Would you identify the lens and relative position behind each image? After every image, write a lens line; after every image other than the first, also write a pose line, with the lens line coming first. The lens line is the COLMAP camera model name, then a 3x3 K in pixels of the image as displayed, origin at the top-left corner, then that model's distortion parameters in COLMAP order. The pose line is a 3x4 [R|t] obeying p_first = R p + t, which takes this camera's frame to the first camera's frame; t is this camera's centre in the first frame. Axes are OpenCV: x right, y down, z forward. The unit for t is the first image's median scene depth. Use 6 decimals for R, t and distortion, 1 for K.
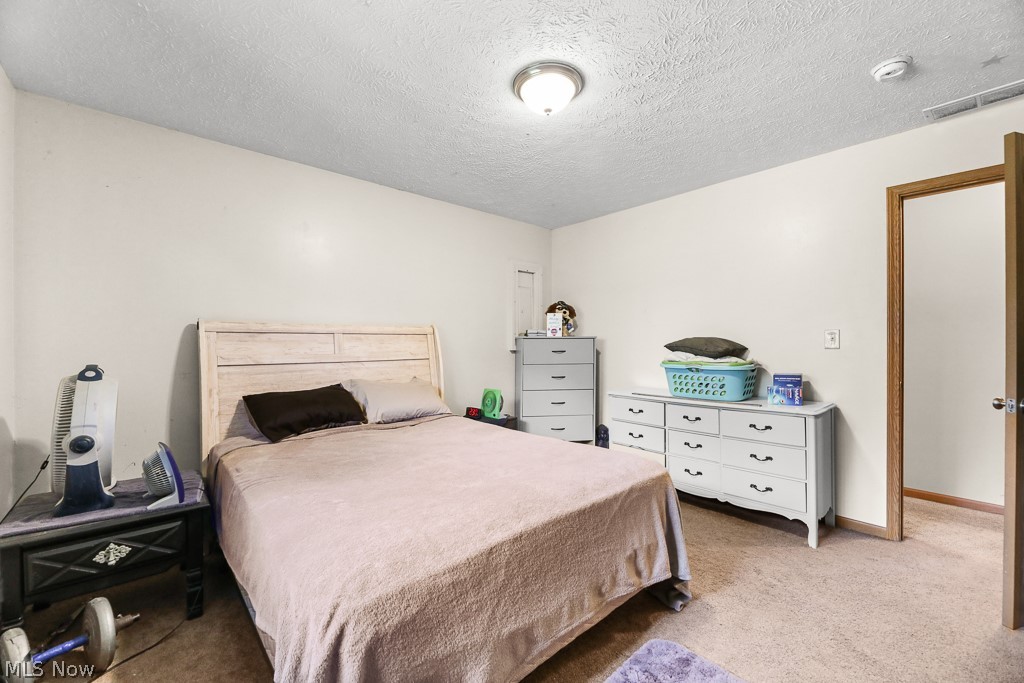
lens RADIAL K [[420.6, 0, 513.6], [0, 420.6, 343.2], [0, 0, 1]] dist [-0.003167, -0.000592]
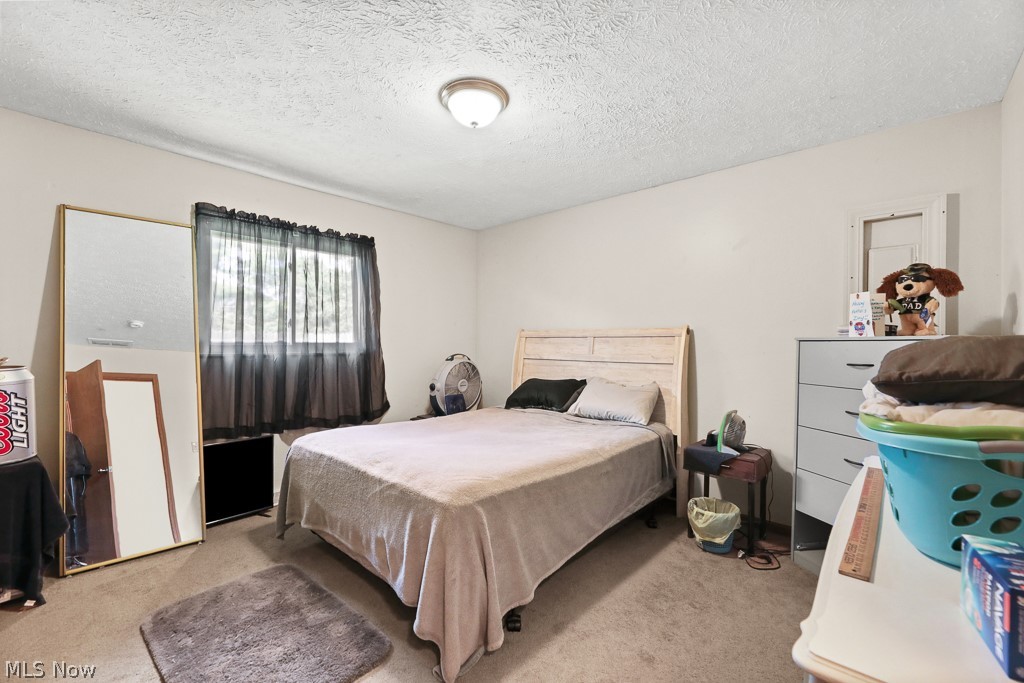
lens RADIAL K [[420.6, 0, 513.6], [0, 420.6, 343.2], [0, 0, 1]] dist [-0.003167, -0.000592]
pose [[0.112076, 0.001701, -0.993698, 0.775772], [-0.011130, 0.999938, 0.000456, -0.004334], [0.993637, 0.011008, 0.112088, 0.674825]]
